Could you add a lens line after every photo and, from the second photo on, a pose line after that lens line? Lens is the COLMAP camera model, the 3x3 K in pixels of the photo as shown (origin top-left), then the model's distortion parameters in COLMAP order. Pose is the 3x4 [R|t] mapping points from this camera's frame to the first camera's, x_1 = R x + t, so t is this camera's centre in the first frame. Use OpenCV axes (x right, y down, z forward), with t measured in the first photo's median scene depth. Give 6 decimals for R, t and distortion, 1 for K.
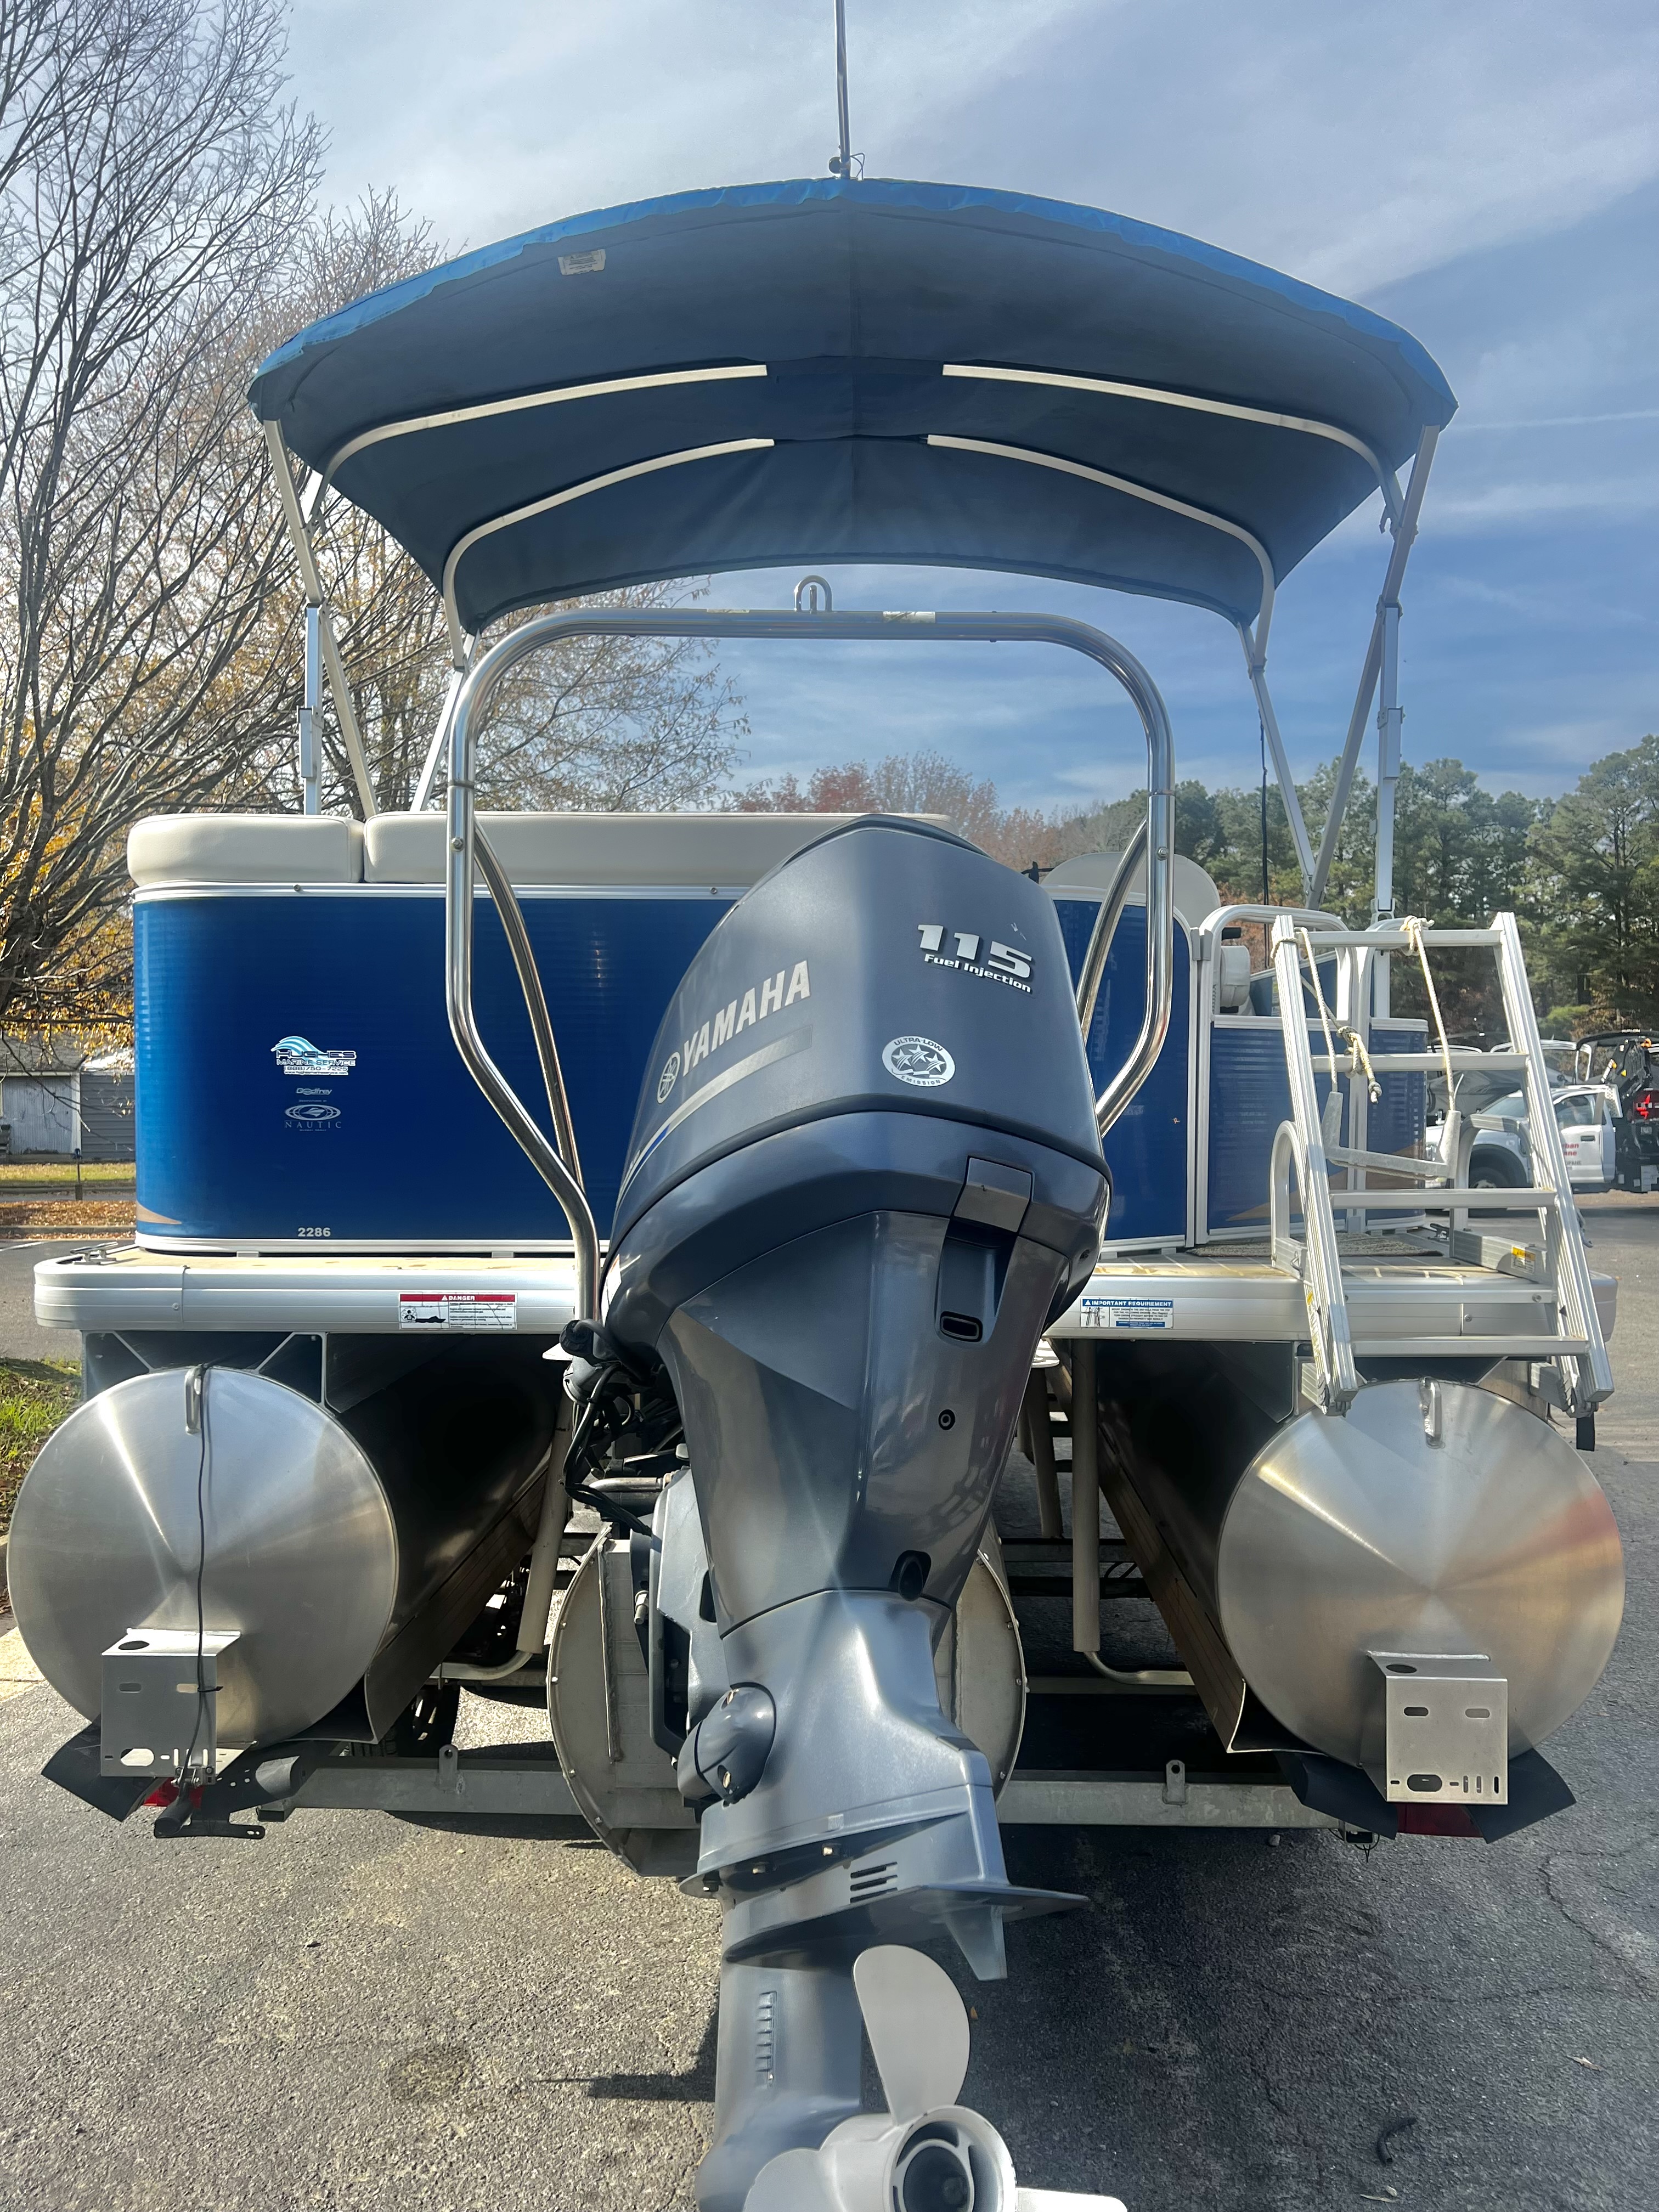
lens RADIAL K [[1680.2, 0, 821.8], [0, 1680.2, 1120.2], [0, 0, 1]] dist [0.003763, -0.003761]
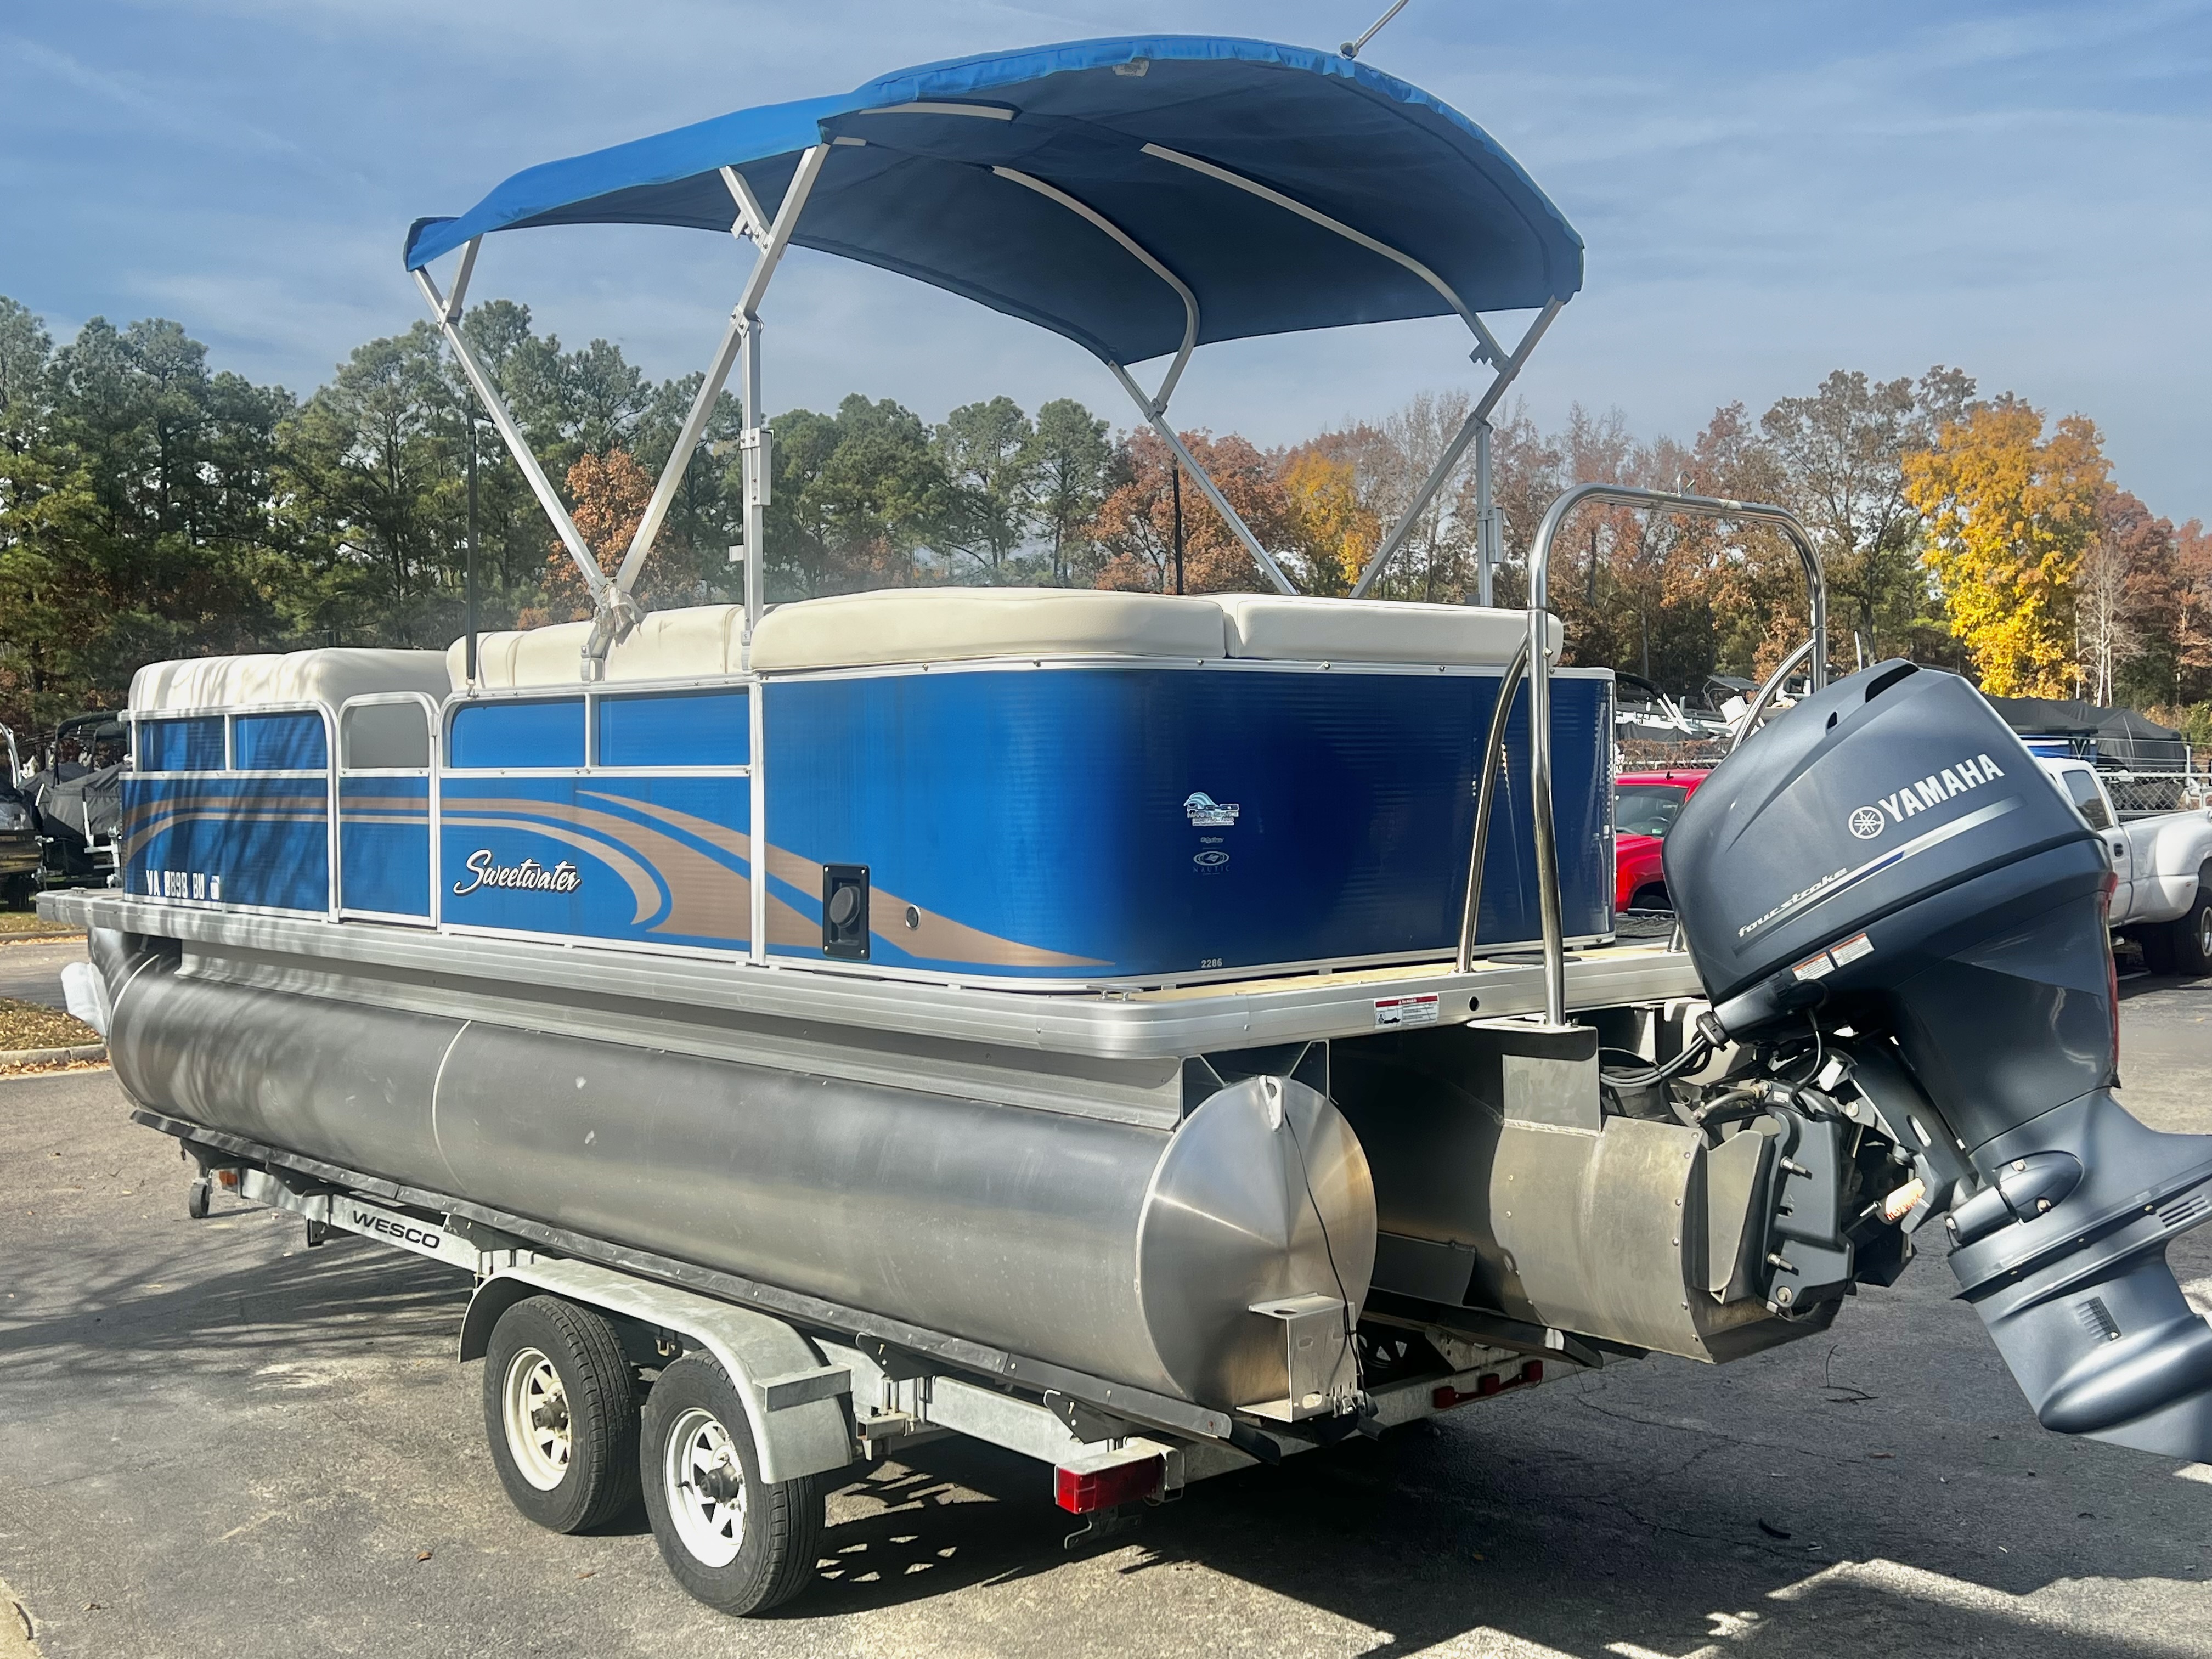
lens RADIAL K [[2357.2, 0, 1101.8], [0, 2357.2, 830.5], [0, 0, 1]] dist [0.073085, 0.000000]
pose [[0.728419, -0.031626, 0.684402, -1.445566], [0.030738, 0.999437, 0.013469, -0.047399], [-0.684443, 0.011226, 0.728980, -0.116000]]
